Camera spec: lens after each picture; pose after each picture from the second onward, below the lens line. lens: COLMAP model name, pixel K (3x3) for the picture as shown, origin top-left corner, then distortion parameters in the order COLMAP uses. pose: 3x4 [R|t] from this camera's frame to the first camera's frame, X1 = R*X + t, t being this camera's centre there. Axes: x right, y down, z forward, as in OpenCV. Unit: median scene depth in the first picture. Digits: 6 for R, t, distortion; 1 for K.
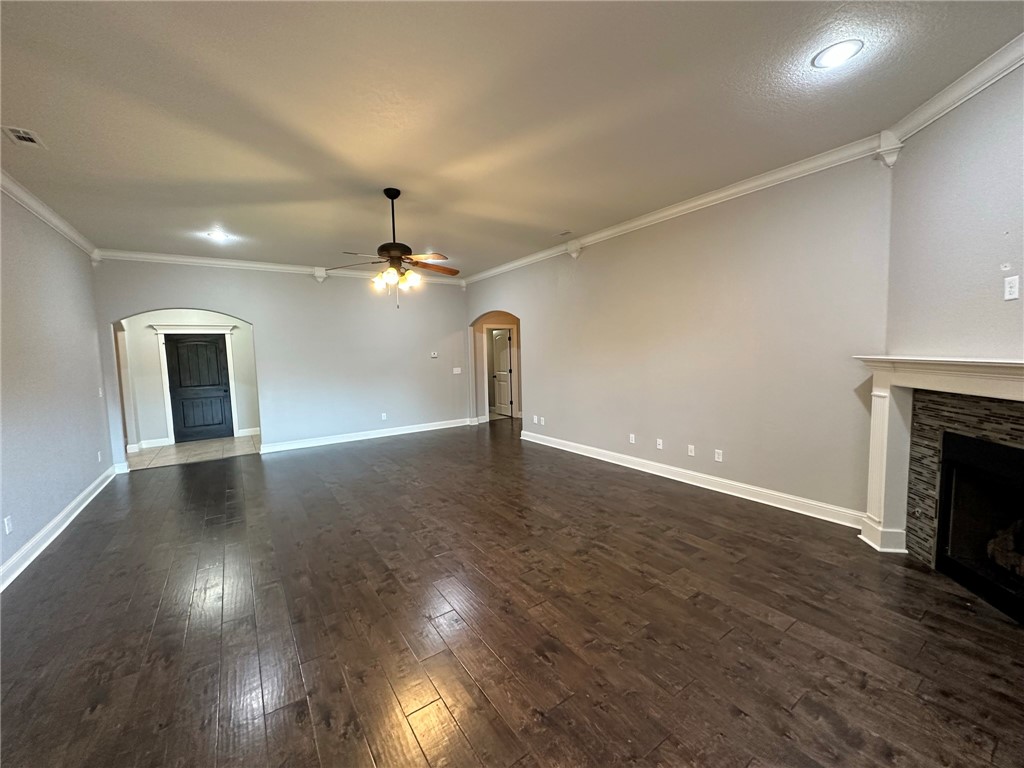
lens RADIAL K [[409.4, 0, 519.9], [0, 409.4, 390.9], [0, 0, 1]] dist [-0.003049, 0.000436]
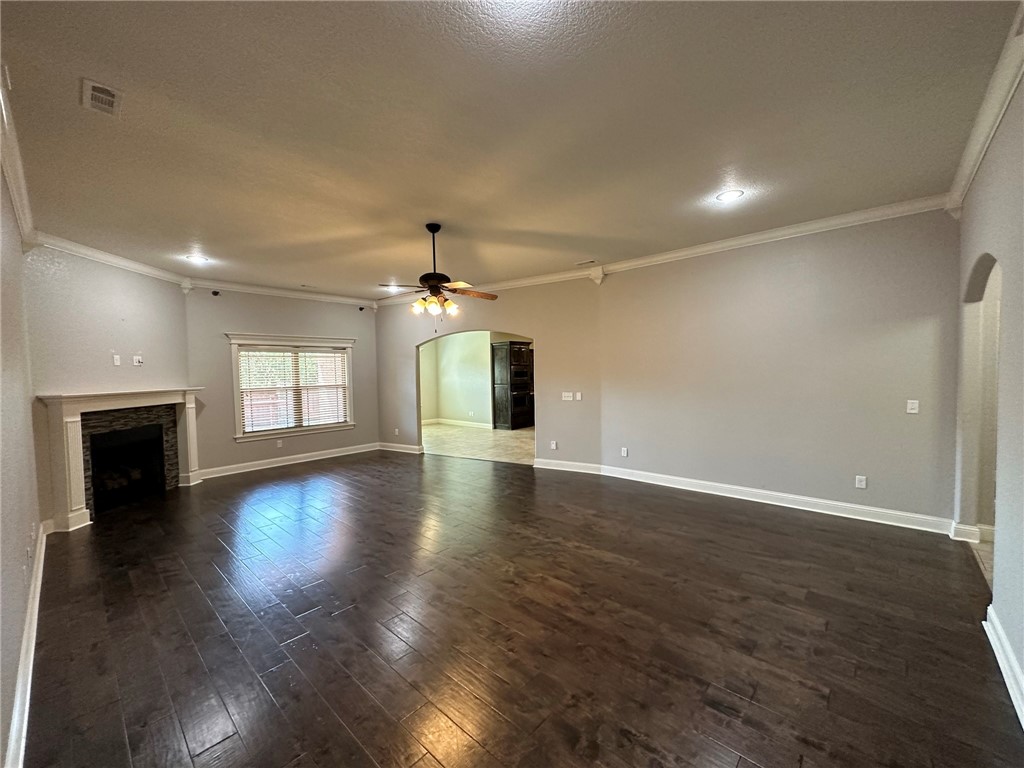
lens RADIAL K [[409.4, 0, 507.3], [0, 409.4, 385.4], [0, 0, 1]] dist [-0.003049, 0.000436]
pose [[-0.976173, 0.052534, -0.210541, -0.324477], [0.024786, 0.990896, 0.132329, -0.274590], [0.215576, 0.123958, -0.968587, 2.798742]]
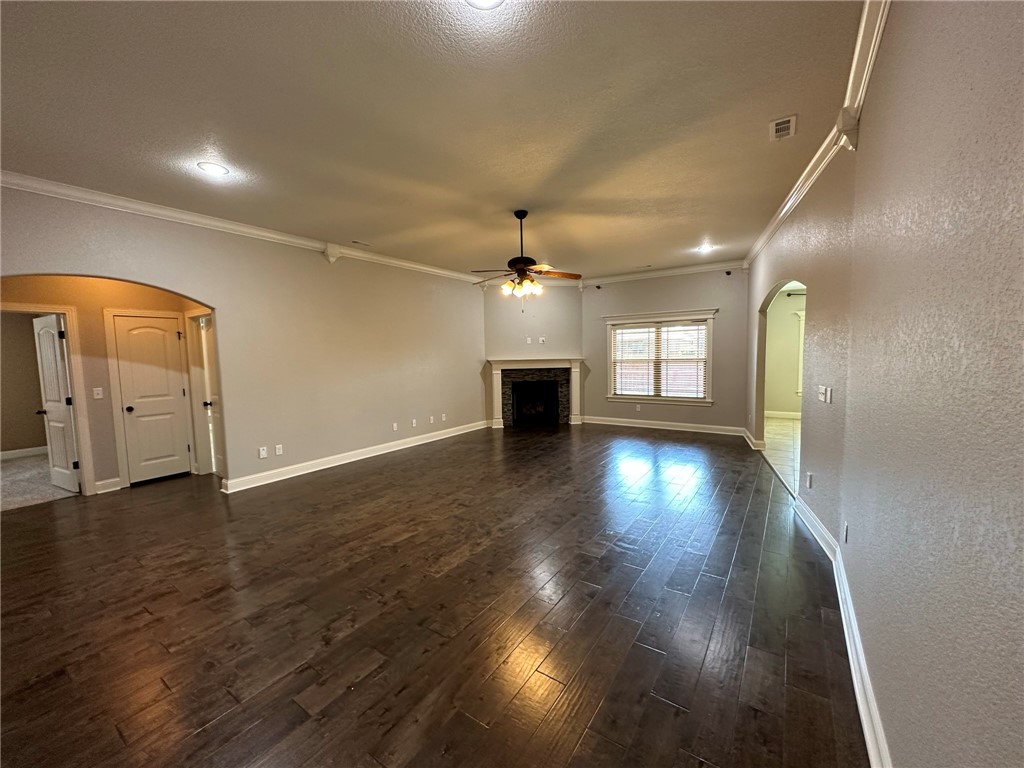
lens RADIAL K [[409.4, 0, 511.7], [0, 409.4, 379.3], [0, 0, 1]] dist [-0.003049, 0.000436]
pose [[-0.347592, -0.024405, 0.937328, -1.852245], [0.116122, 0.990845, 0.068861, -0.133070], [-0.930427, 0.132780, -0.341576, 1.934306]]
